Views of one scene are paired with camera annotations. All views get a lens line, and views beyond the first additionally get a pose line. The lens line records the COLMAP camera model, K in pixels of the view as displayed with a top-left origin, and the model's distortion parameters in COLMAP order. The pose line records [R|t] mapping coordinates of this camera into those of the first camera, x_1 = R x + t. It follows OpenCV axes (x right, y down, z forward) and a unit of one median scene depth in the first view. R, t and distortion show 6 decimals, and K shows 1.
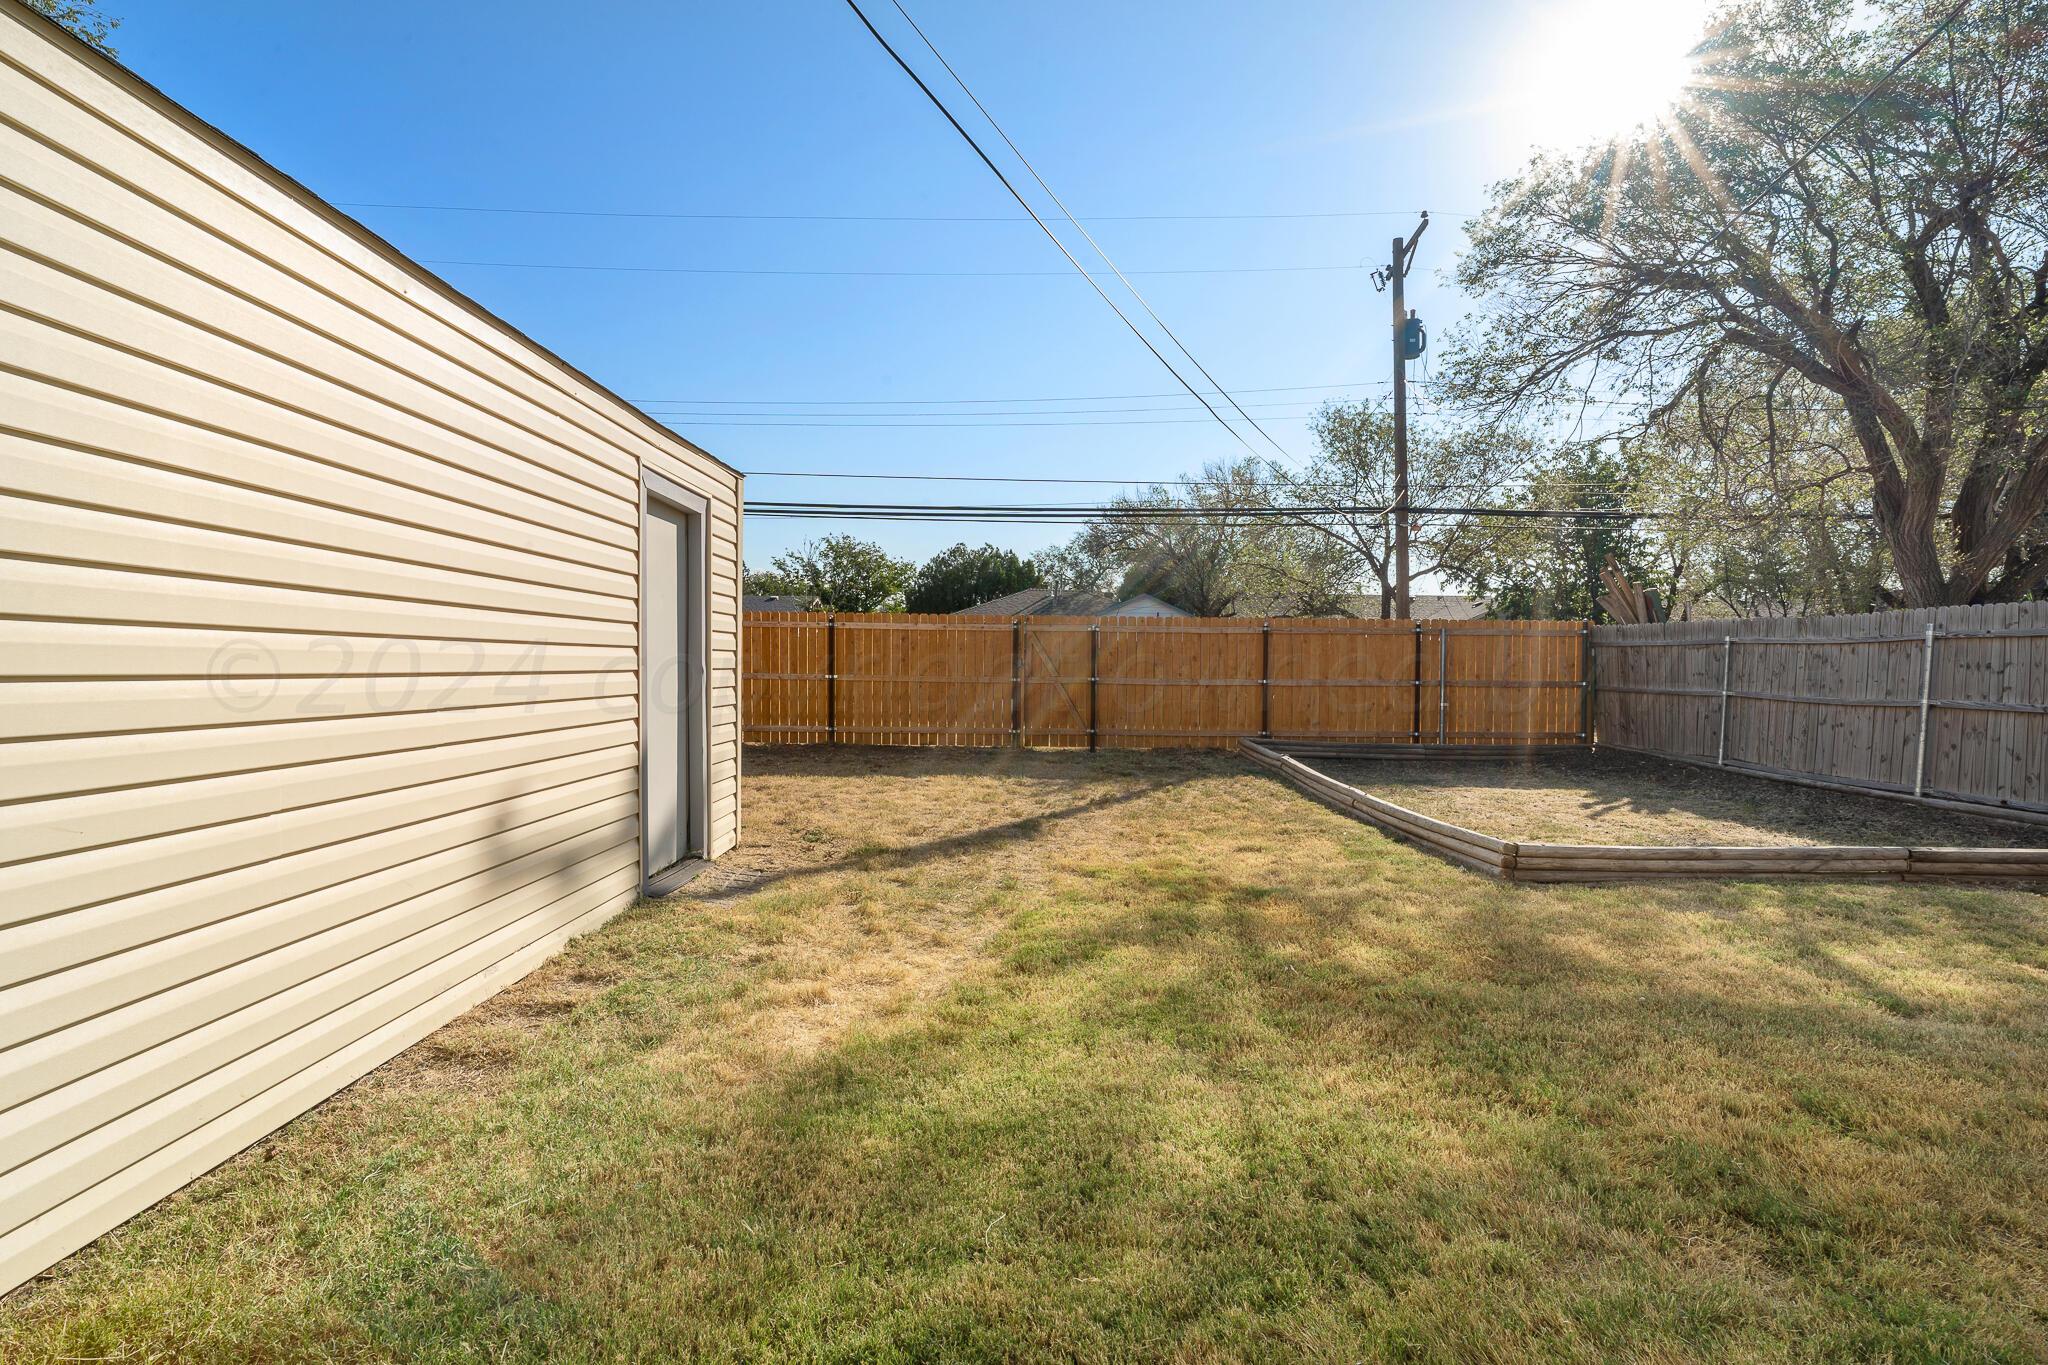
lens RADIAL K [[968.4, 0, 1021.9], [0, 968.4, 693.8], [0, 0, 1]] dist [-0.002468, 0.000647]
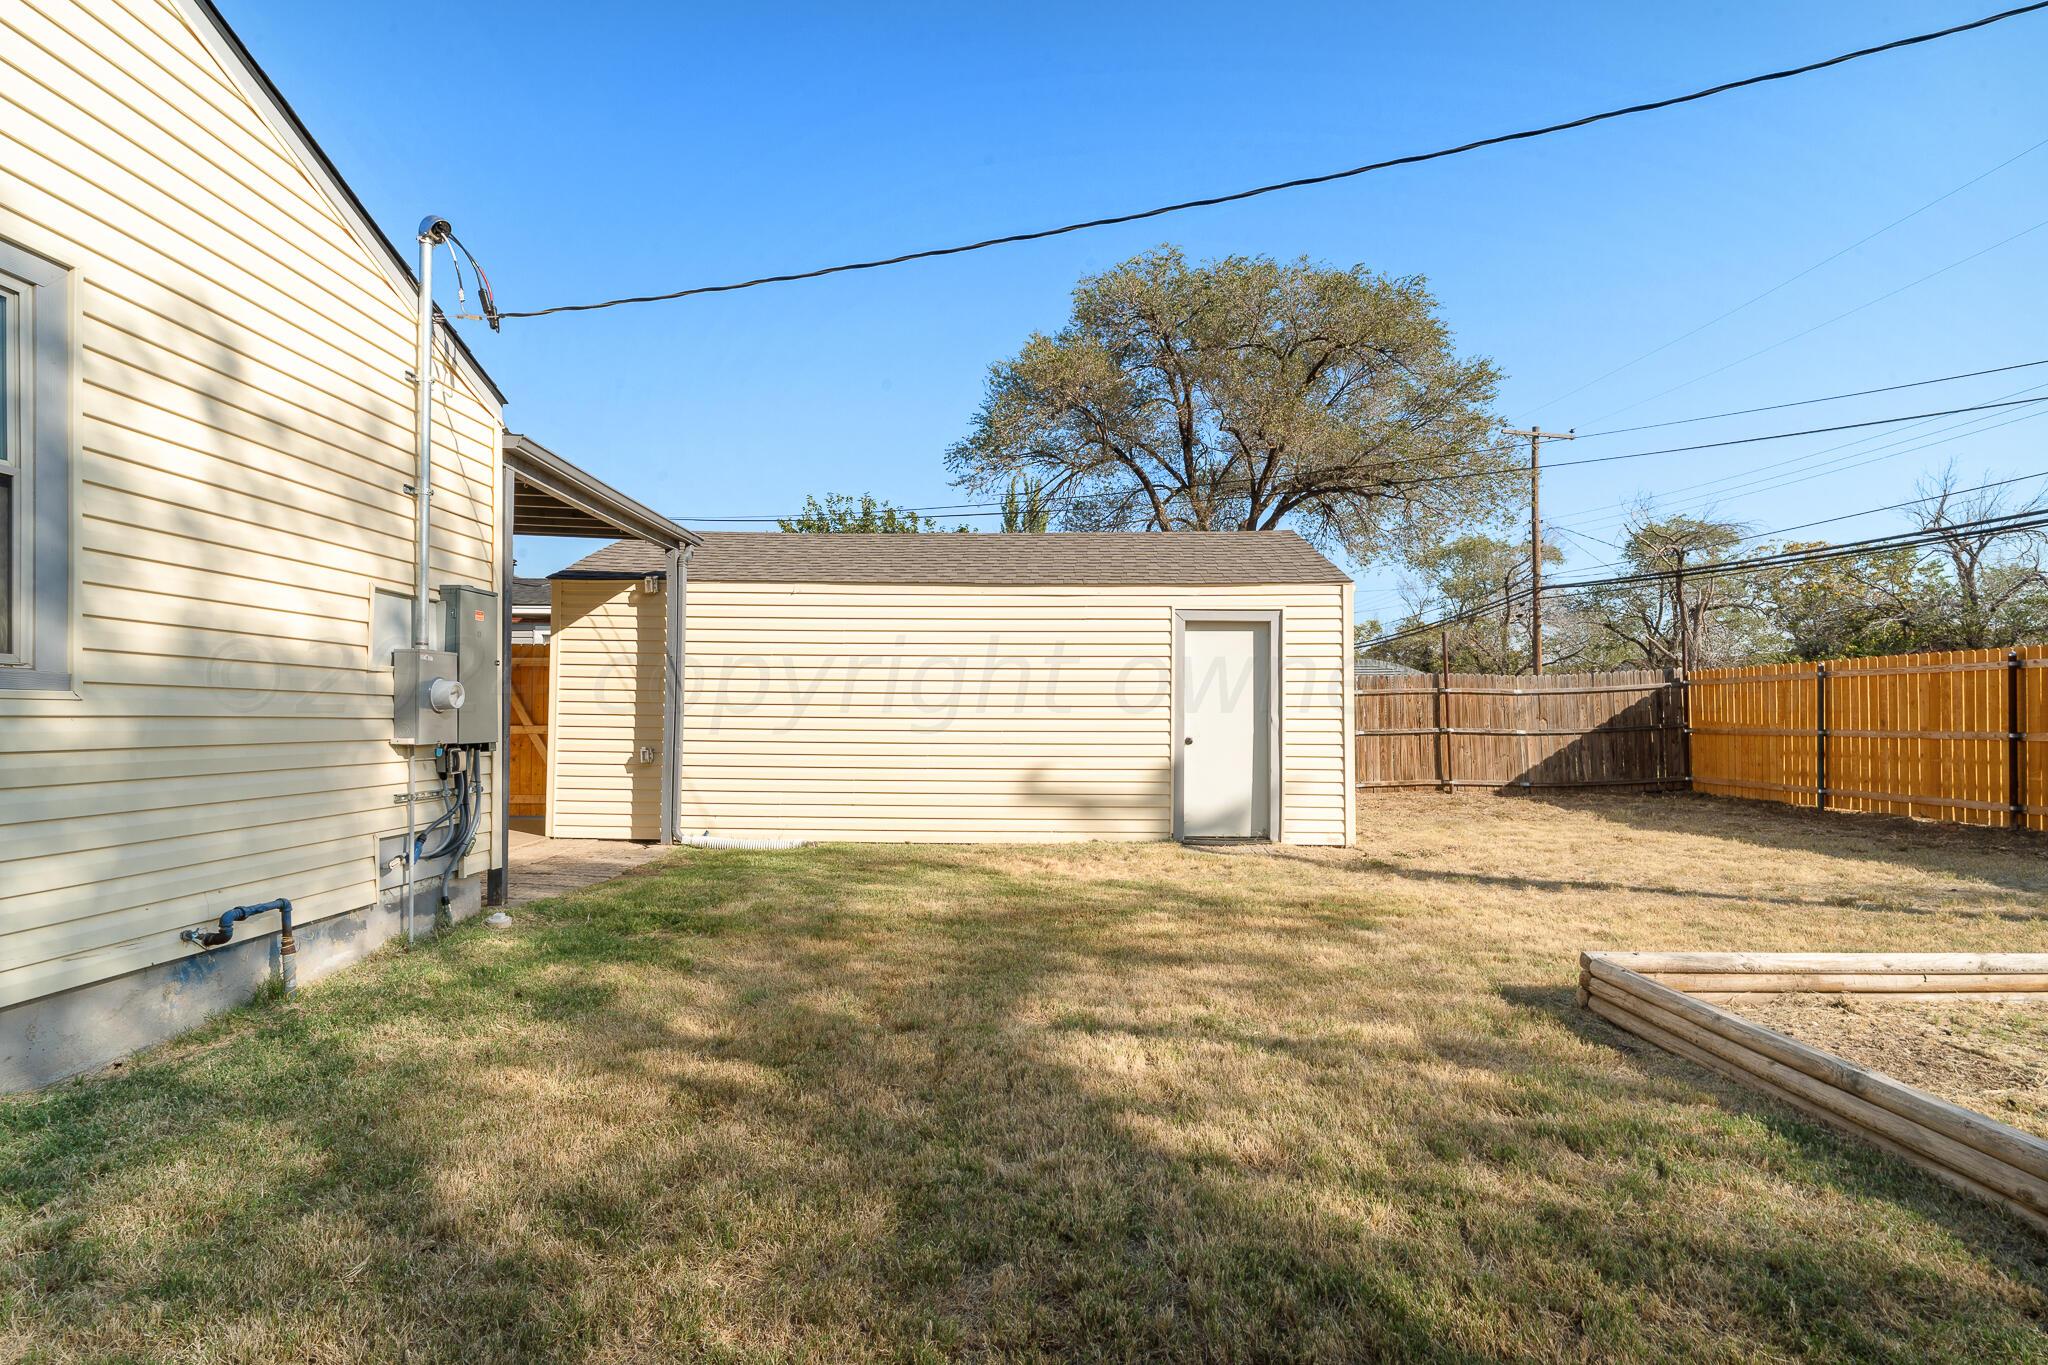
lens RADIAL K [[968.4, 0, 1021.9], [0, 968.4, 693.8], [0, 0, 1]] dist [-0.002468, 0.000647]
pose [[-0.016552, -0.037984, -0.999141, 0.539507], [-0.031956, 0.998788, -0.037441, 0.002311], [0.999352, 0.031309, -0.017746, 0.265809]]
